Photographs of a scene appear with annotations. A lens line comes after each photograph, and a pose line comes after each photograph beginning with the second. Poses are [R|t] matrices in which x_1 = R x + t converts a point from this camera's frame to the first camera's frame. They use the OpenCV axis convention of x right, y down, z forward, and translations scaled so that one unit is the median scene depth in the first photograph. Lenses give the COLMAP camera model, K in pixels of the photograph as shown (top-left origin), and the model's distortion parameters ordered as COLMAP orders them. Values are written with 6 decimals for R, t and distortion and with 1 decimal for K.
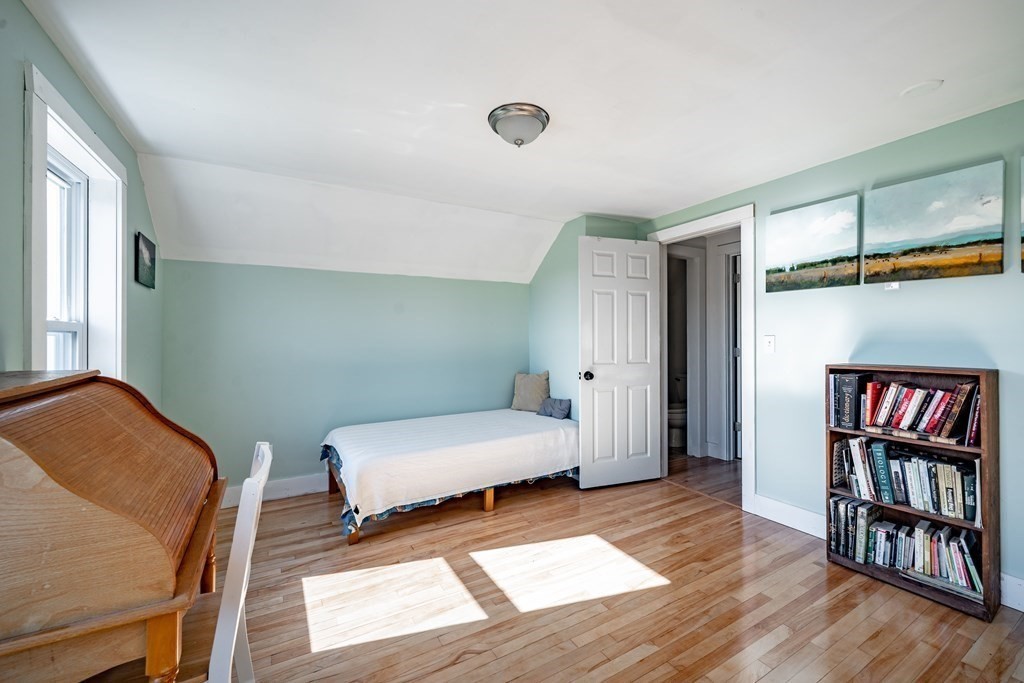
lens RADIAL K [[420.6, 0, 517.0], [0, 420.6, 338.2], [0, 0, 1]] dist [-0.001173, -0.000679]
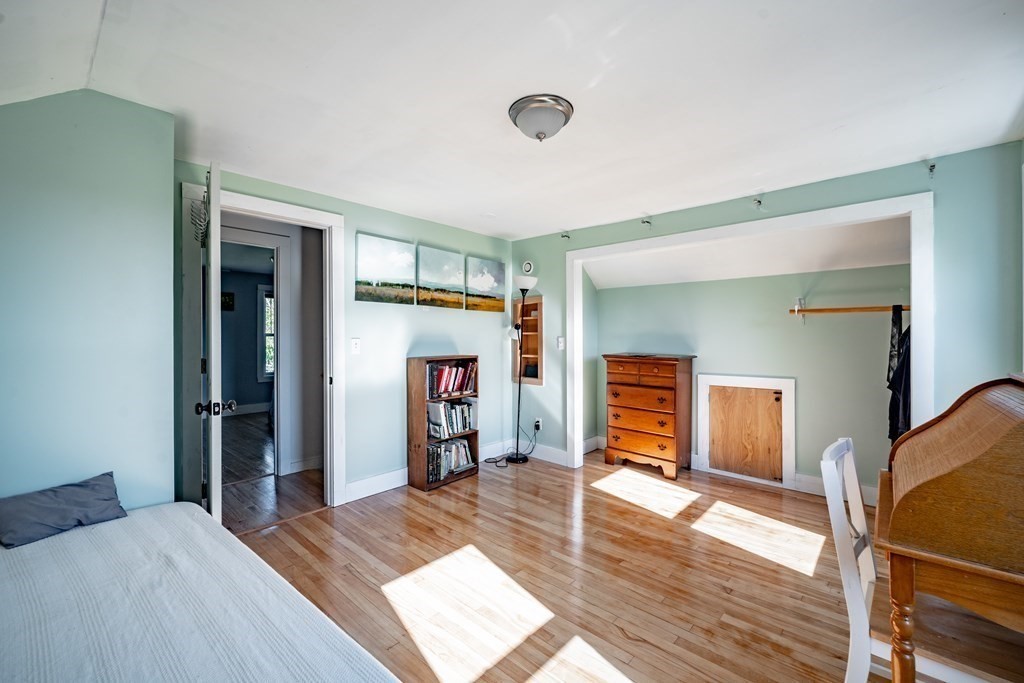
lens RADIAL K [[420.6, 0, 517.2], [0, 420.6, 333.4], [0, 0, 1]] dist [-0.001173, -0.000679]
pose [[-0.313038, 0.009578, 0.949692, -0.703163], [0.000513, 0.999951, -0.009916, -0.008848], [-0.949740, -0.002617, -0.313028, 1.068774]]
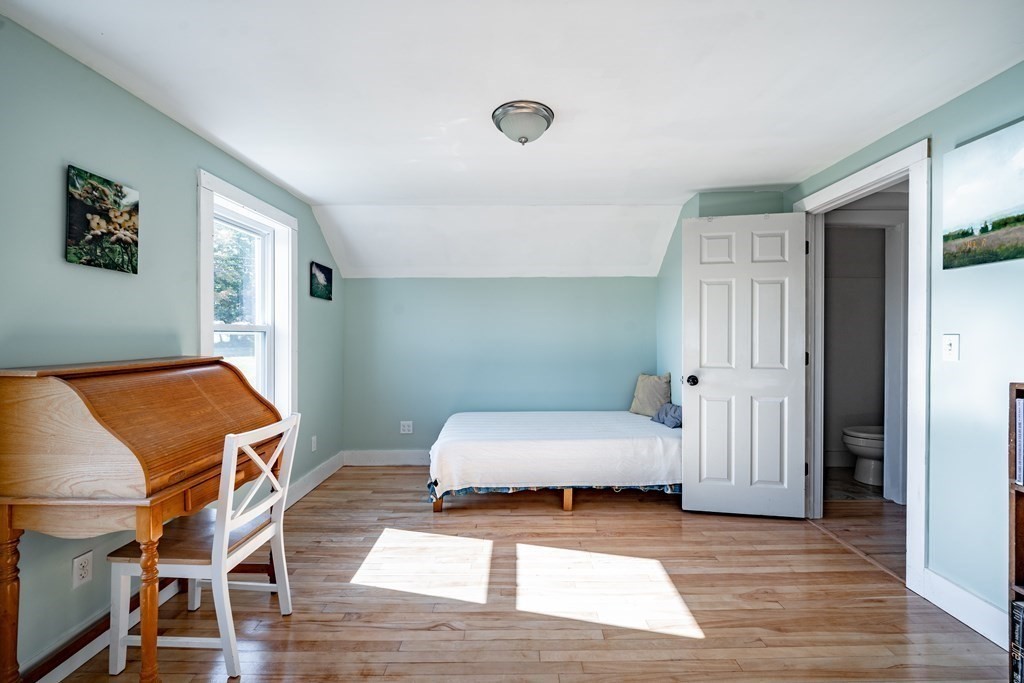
lens RADIAL K [[420.6, 0, 517.6], [0, 420.6, 339.0], [0, 0, 1]] dist [-0.001173, -0.000679]
pose [[0.864225, 0.007025, -0.503056, 0.392059], [-0.001958, 0.999942, 0.010600, -0.005344], [0.503102, -0.008175, 0.864189, 0.103469]]
